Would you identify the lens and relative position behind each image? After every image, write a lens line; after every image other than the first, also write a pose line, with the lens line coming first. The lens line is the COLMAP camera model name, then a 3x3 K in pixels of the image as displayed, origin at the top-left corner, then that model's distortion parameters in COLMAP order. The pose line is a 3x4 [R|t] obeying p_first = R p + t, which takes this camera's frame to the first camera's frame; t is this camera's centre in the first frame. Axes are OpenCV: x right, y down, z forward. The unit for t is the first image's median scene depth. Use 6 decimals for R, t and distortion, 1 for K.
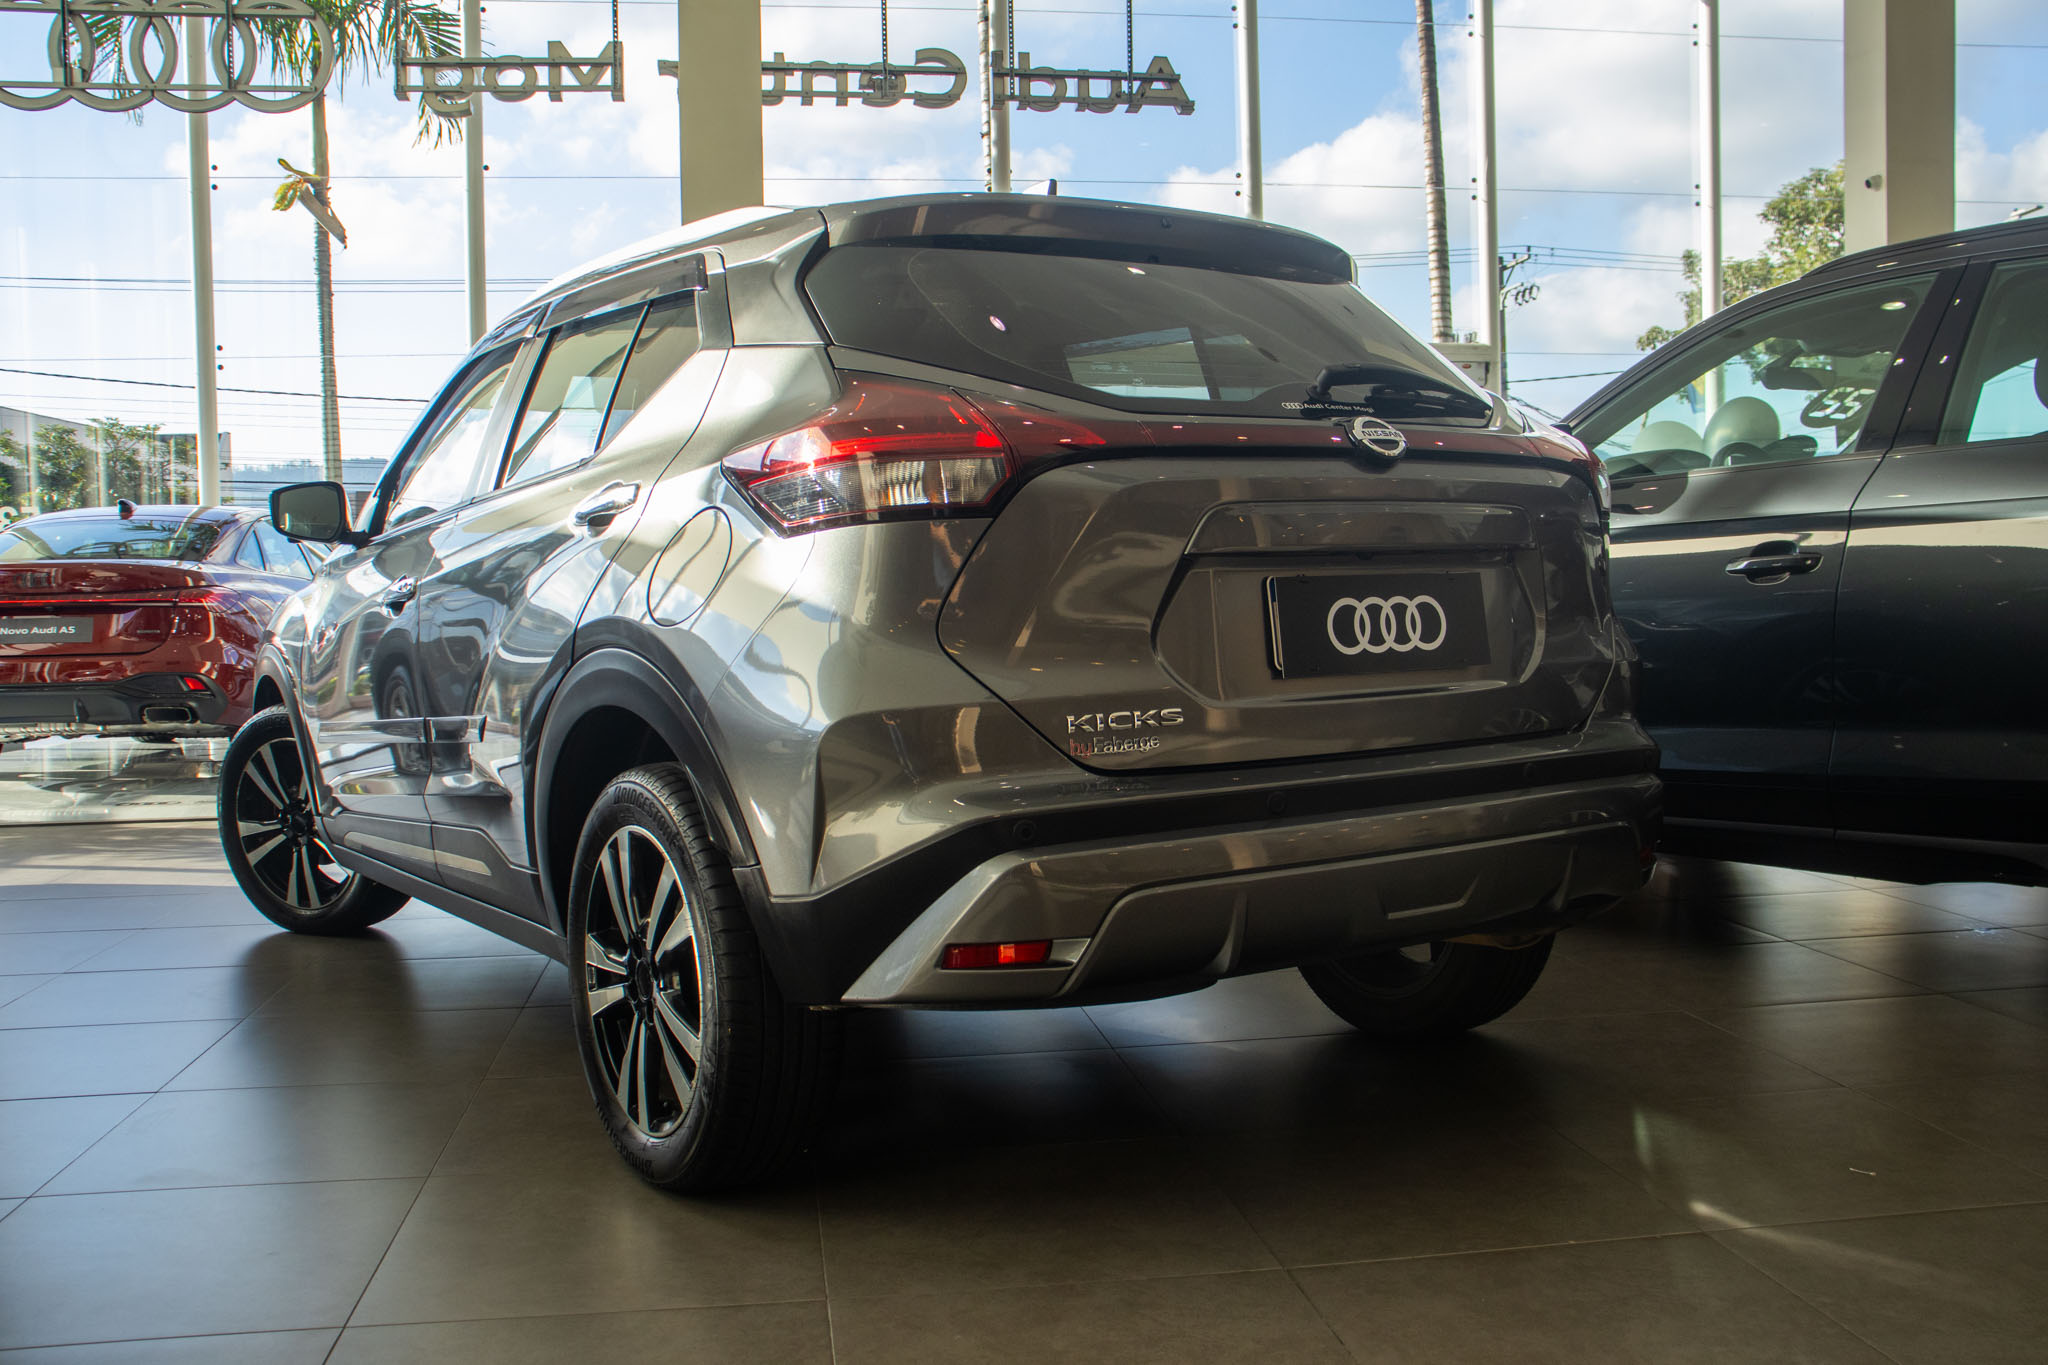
lens RADIAL K [[1795.5, 0, 1024.0], [0, 1795.5, 682.5], [0, 0, 1]] dist [-0.068991, 0.094442]
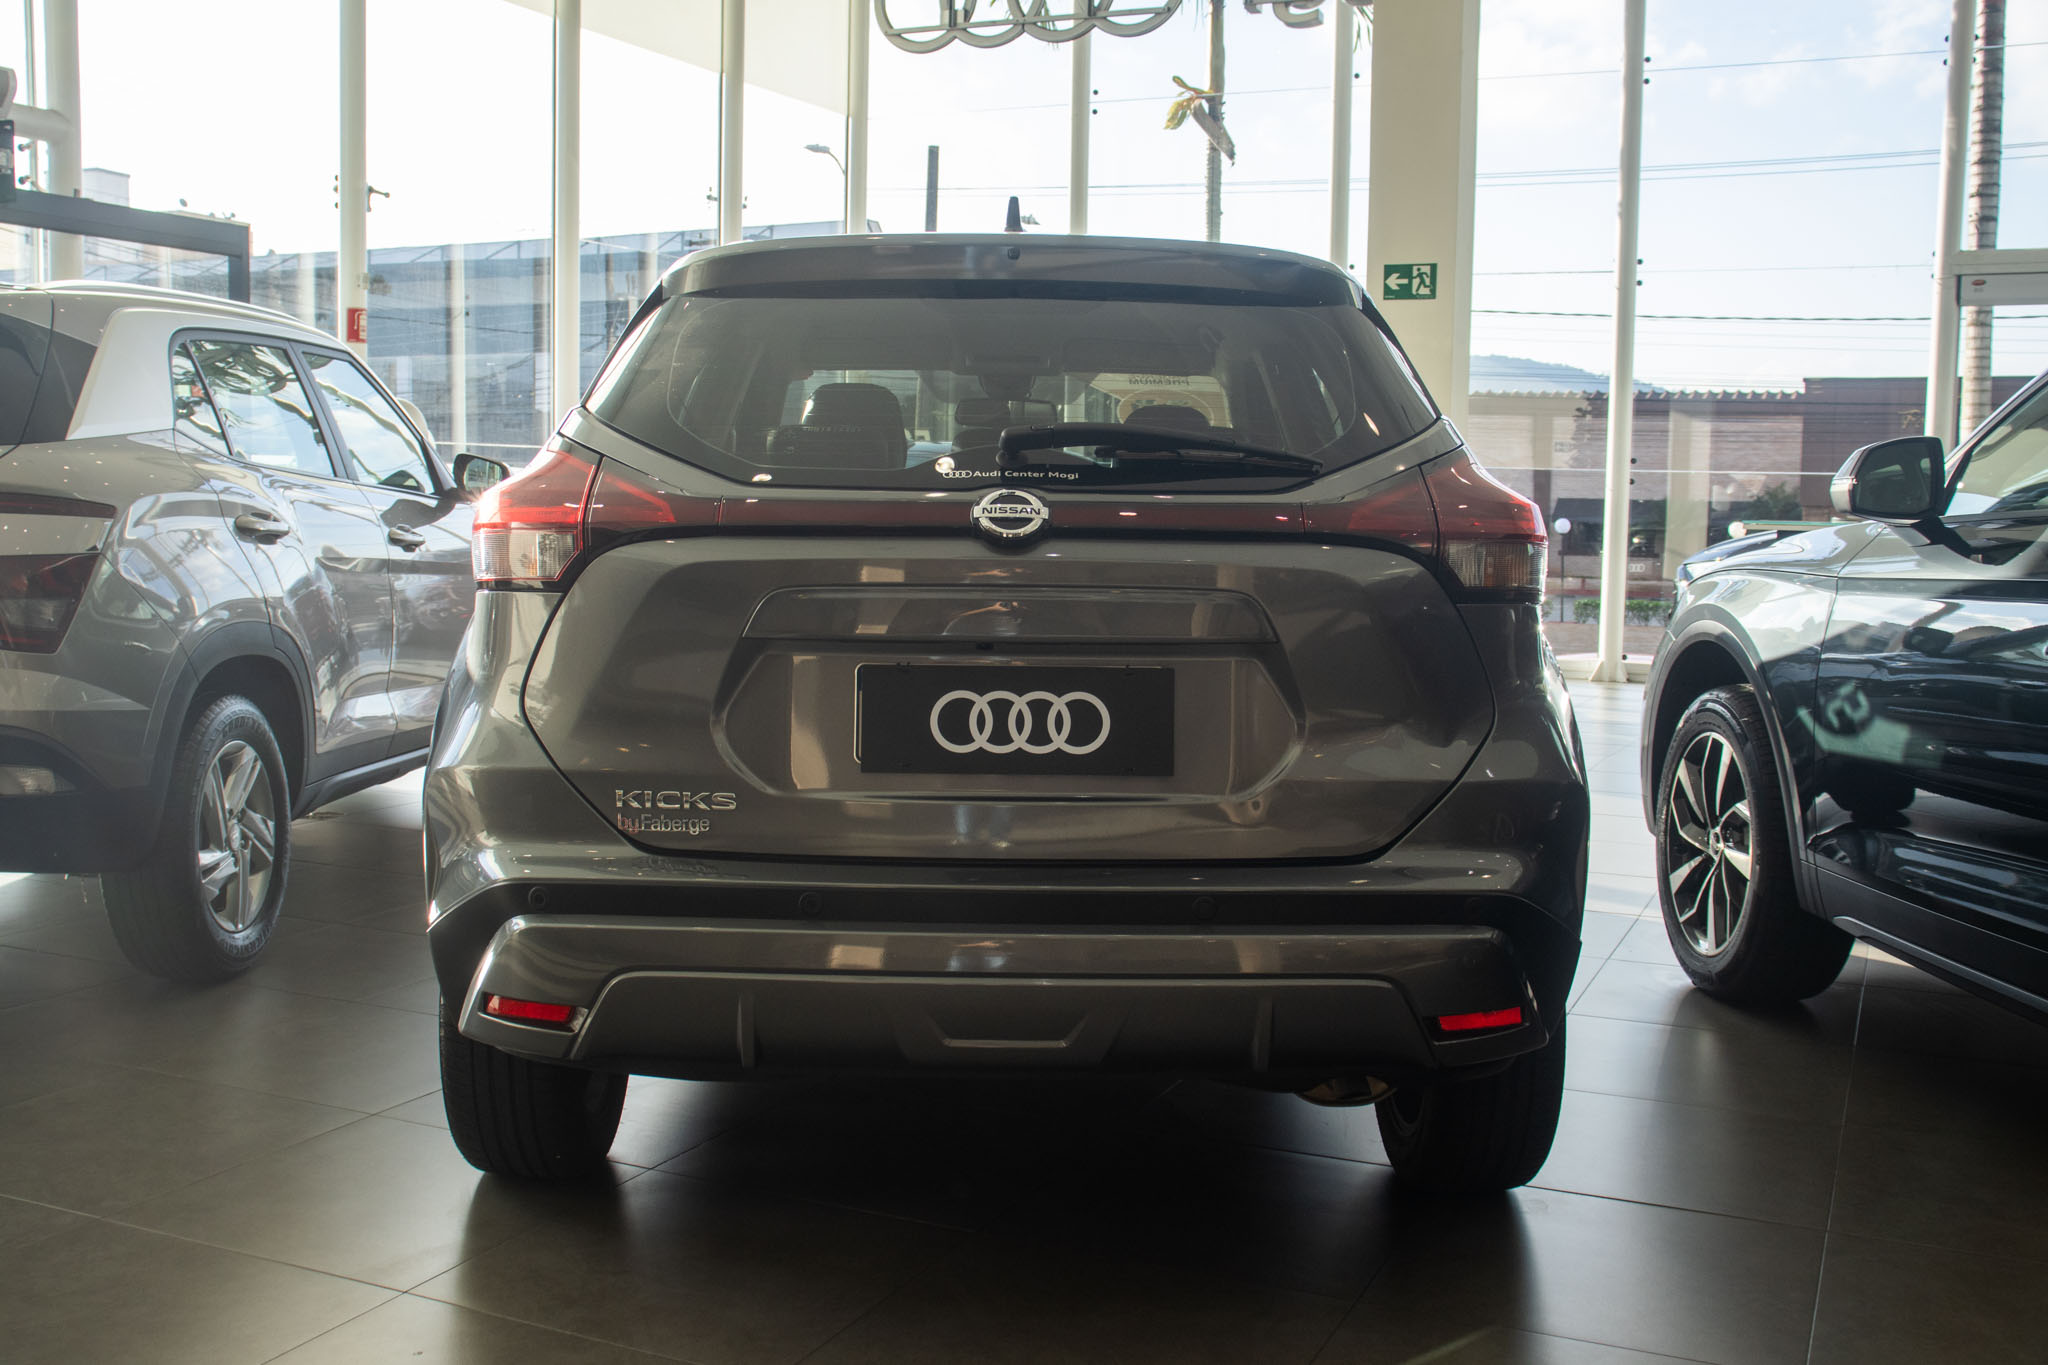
lens RADIAL K [[2154.1, 0, 1024.0], [0, 2154.1, 682.5], [0, 0, 1]] dist [-0.192453, 0.000448]
pose [[0.847093, 0.073574, -0.526327, 0.764306], [-0.062945, 0.997289, 0.038103, -0.092680], [0.527704, 0.000853, 0.849428, 0.086762]]
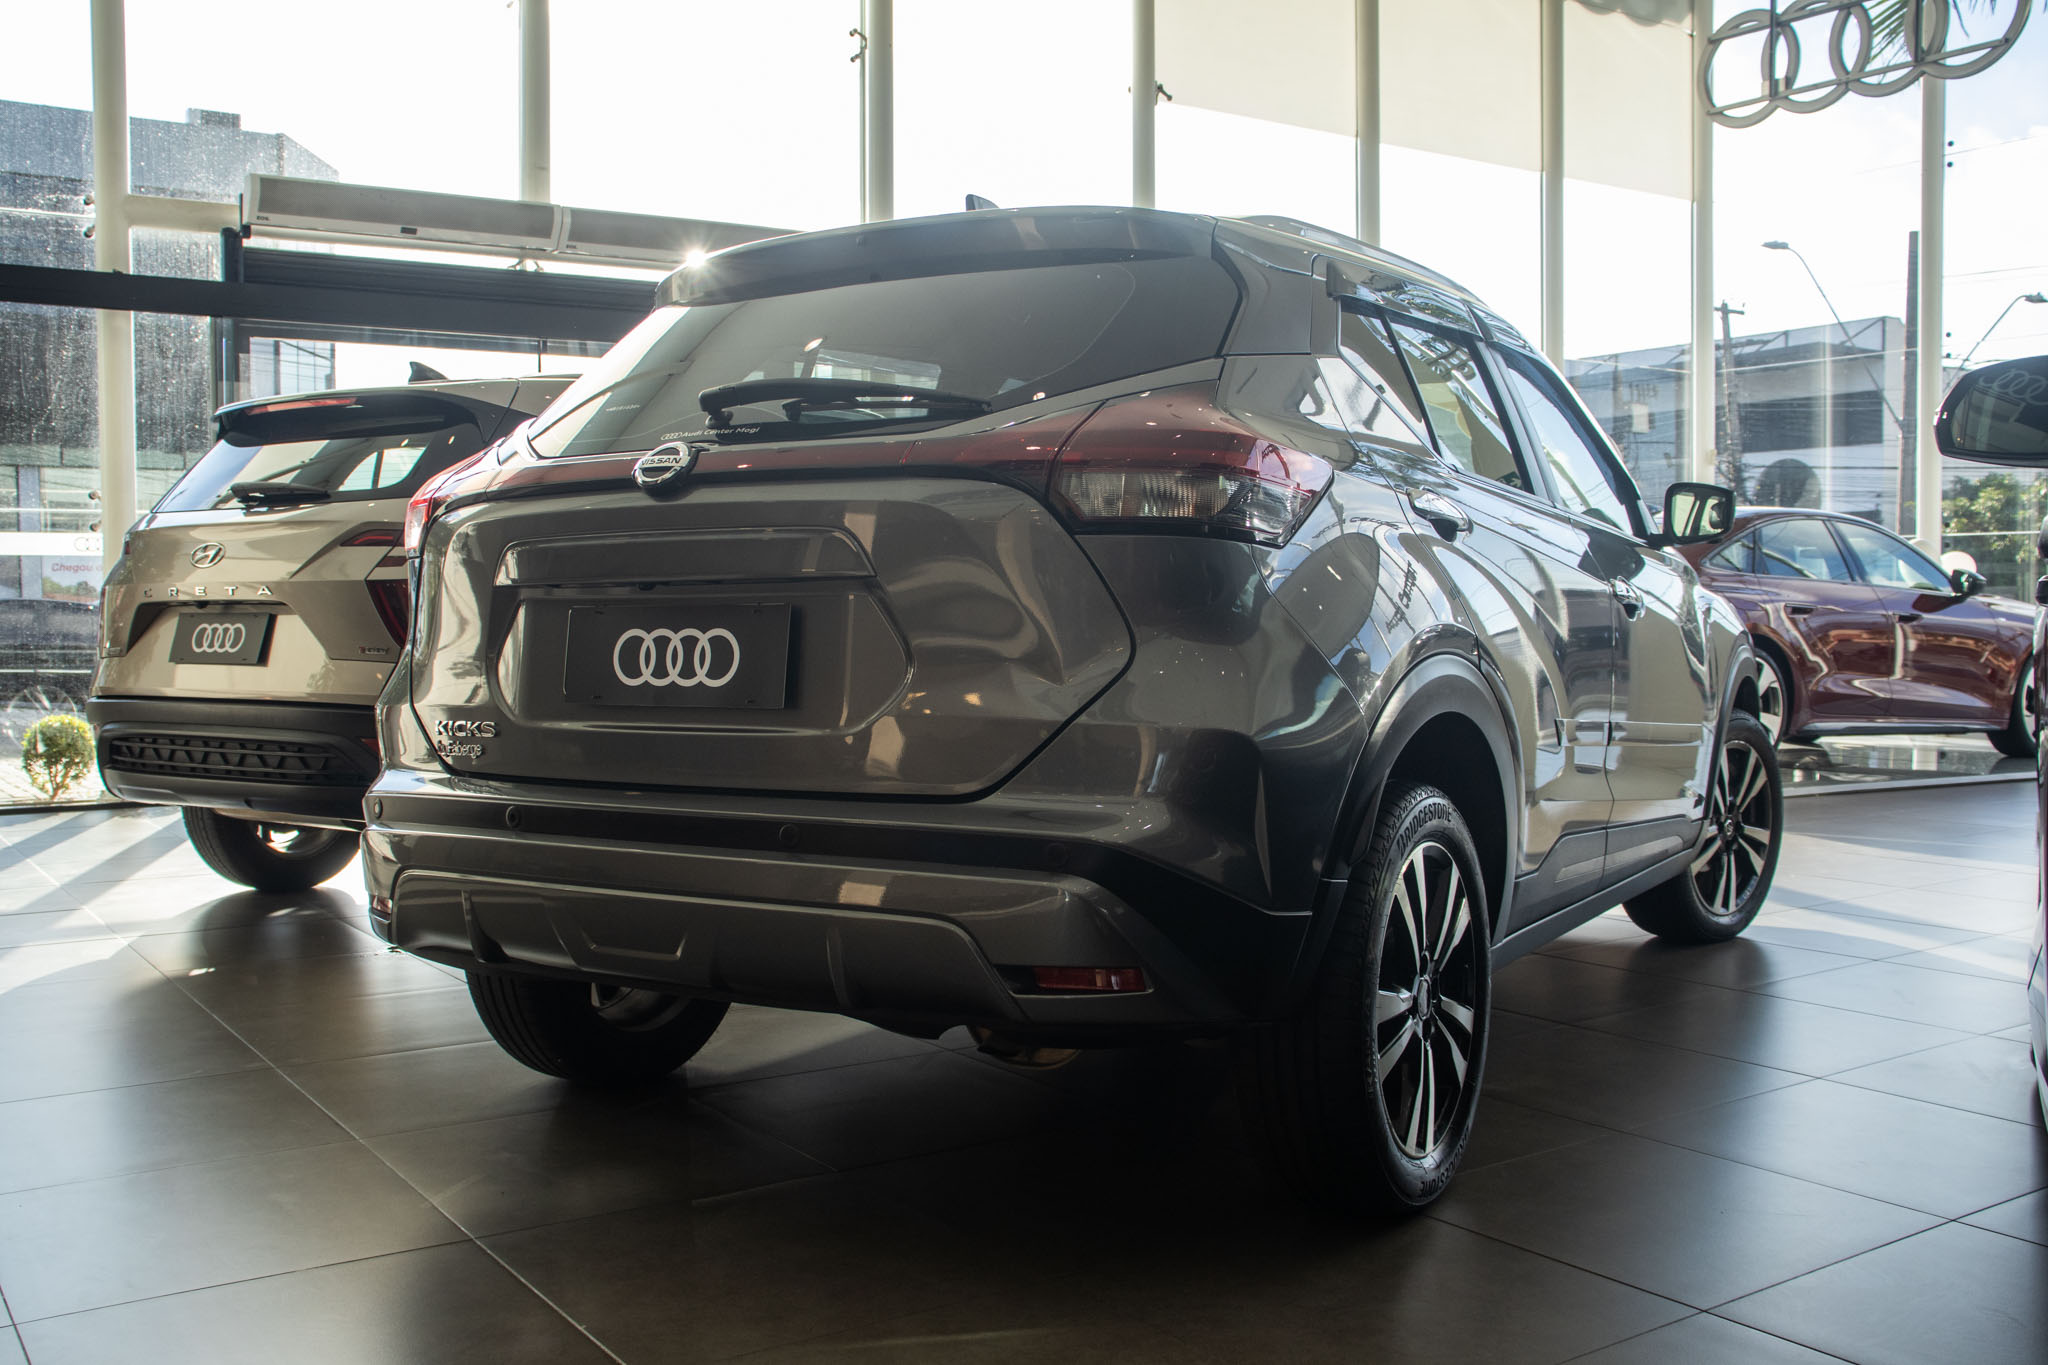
lens RADIAL K [[1795.5, 0, 1024.0], [0, 1795.5, 682.5], [0, 0, 1]] dist [-0.068991, 0.094442]
pose [[0.450980, 0.058673, -0.890604, 1.140574], [-0.047339, 0.998005, 0.041777, -0.067679], [0.891278, 0.023319, 0.452857, 0.725826]]
